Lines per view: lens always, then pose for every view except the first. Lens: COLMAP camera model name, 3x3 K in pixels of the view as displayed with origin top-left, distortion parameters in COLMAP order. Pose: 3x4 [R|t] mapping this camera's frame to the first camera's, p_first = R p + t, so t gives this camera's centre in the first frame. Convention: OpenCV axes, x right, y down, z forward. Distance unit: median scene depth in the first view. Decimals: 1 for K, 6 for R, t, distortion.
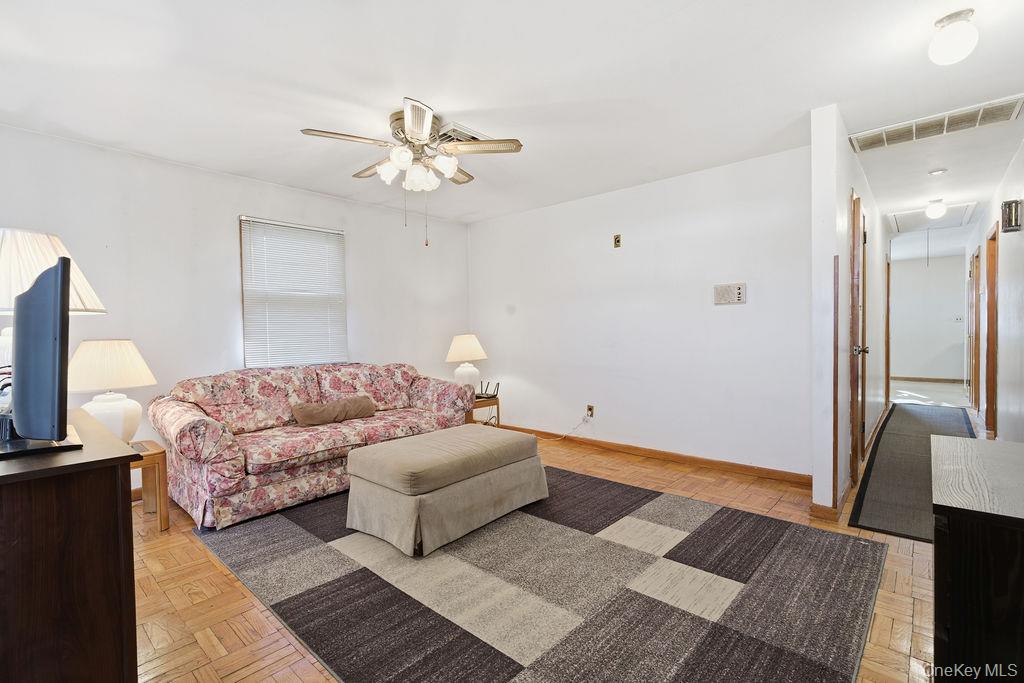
lens RADIAL K [[473.9, 0, 517.6], [0, 473.9, 327.5], [0, 0, 1]] dist [-0.005186, 0.000599]
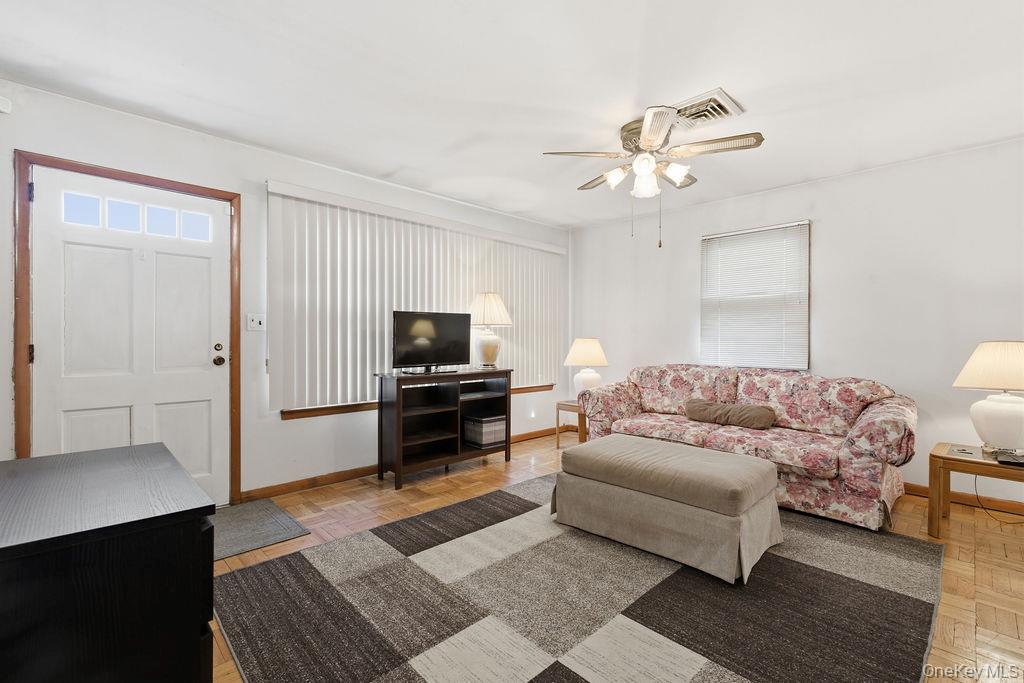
lens RADIAL K [[473.9, 0, 517.6], [0, 473.9, 327.5], [0, 0, 1]] dist [-0.005186, 0.000599]
pose [[-0.092554, -0.004008, -0.995700, 0.886451], [0.008399, 0.999953, -0.004806, -0.007396], [0.995672, -0.008807, -0.092516, 0.882747]]
